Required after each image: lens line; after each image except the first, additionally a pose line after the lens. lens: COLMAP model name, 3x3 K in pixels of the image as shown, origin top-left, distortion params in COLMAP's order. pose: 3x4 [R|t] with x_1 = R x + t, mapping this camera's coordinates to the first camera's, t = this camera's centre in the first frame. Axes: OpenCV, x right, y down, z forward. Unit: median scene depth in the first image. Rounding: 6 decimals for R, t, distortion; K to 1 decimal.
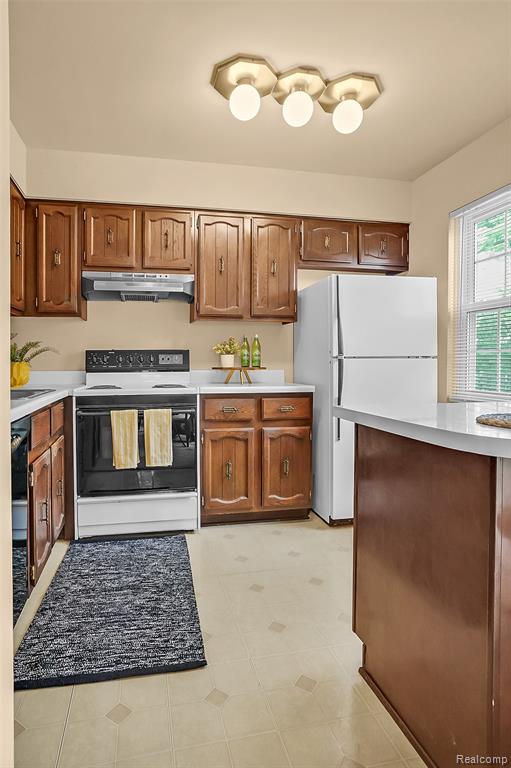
lens RADIAL K [[426.8, 0, 229.6], [0, 426.8, 368.9], [0, 0, 1]] dist [-0.040507, 0.026497]
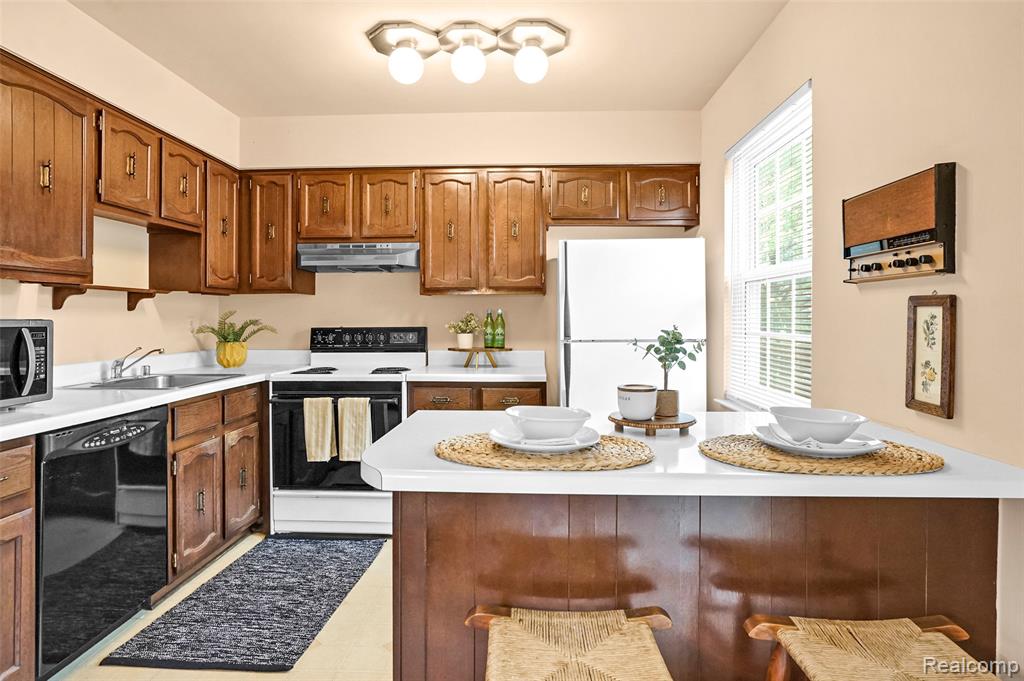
lens RADIAL K [[569.1, 0, 519.1], [0, 569.1, 320.9], [0, 0, 1]] dist [-0.040507, 0.026497]
pose [[0.974108, 0.002680, -0.226066, 0.402845], [-0.005685, 0.999904, -0.012639, -0.050355], [0.226011, 0.013597, 0.974030, -0.085877]]
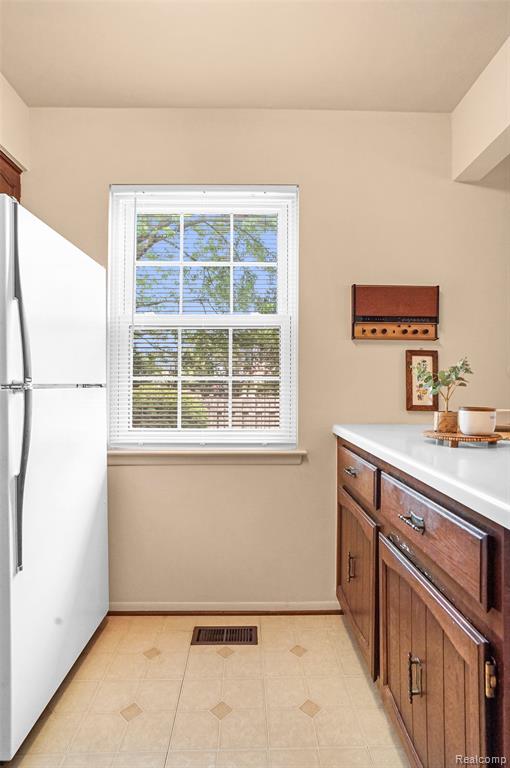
lens RADIAL K [[426.8, 0, 249.9], [0, 426.8, 378.1], [0, 0, 1]] dist [-0.040507, 0.026497]
pose [[0.183716, 0.020952, 0.982756, -0.135565], [0.015345, 0.999590, -0.024179, -0.019652], [-0.982860, 0.019522, 0.183319, 0.652305]]
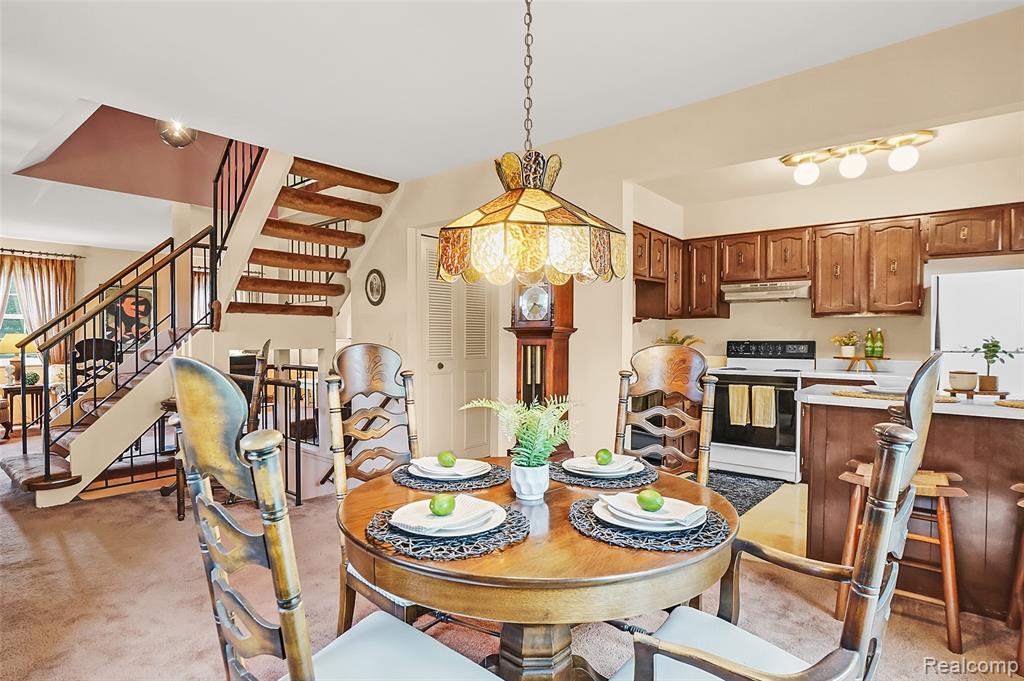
lens RADIAL K [[539.6, 0, 506.0], [0, 539.6, 346.4], [0, 0, 1]] dist [-0.027877, 0.016454]
pose [[0.622307, 0.018671, -0.782550, 0.613801], [-0.020940, 0.999755, 0.007201, -0.025879], [0.782493, 0.011905, 0.622545, -0.672700]]
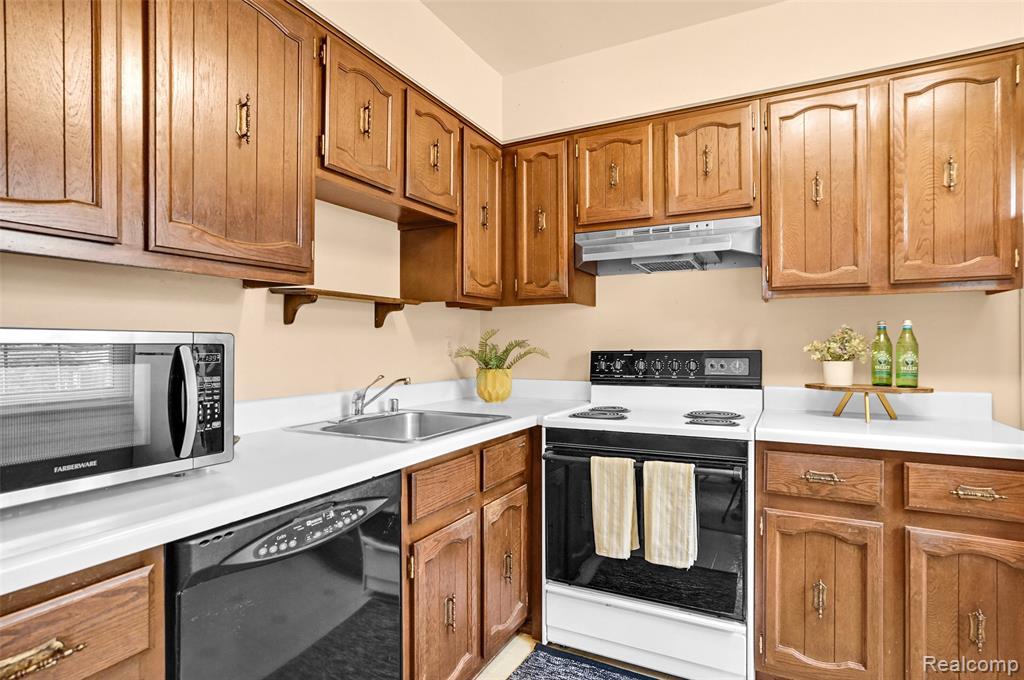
lens RADIAL K [[539.6, 0, 507.1], [0, 539.6, 345.3], [0, 0, 1]] dist [-0.027877, 0.016454]
pose [[0.780373, 0.000667, -0.625314, 0.099499], [-0.011061, 0.999858, -0.012737, -0.044527], [0.625217, 0.016856, 0.780269, 0.276524]]
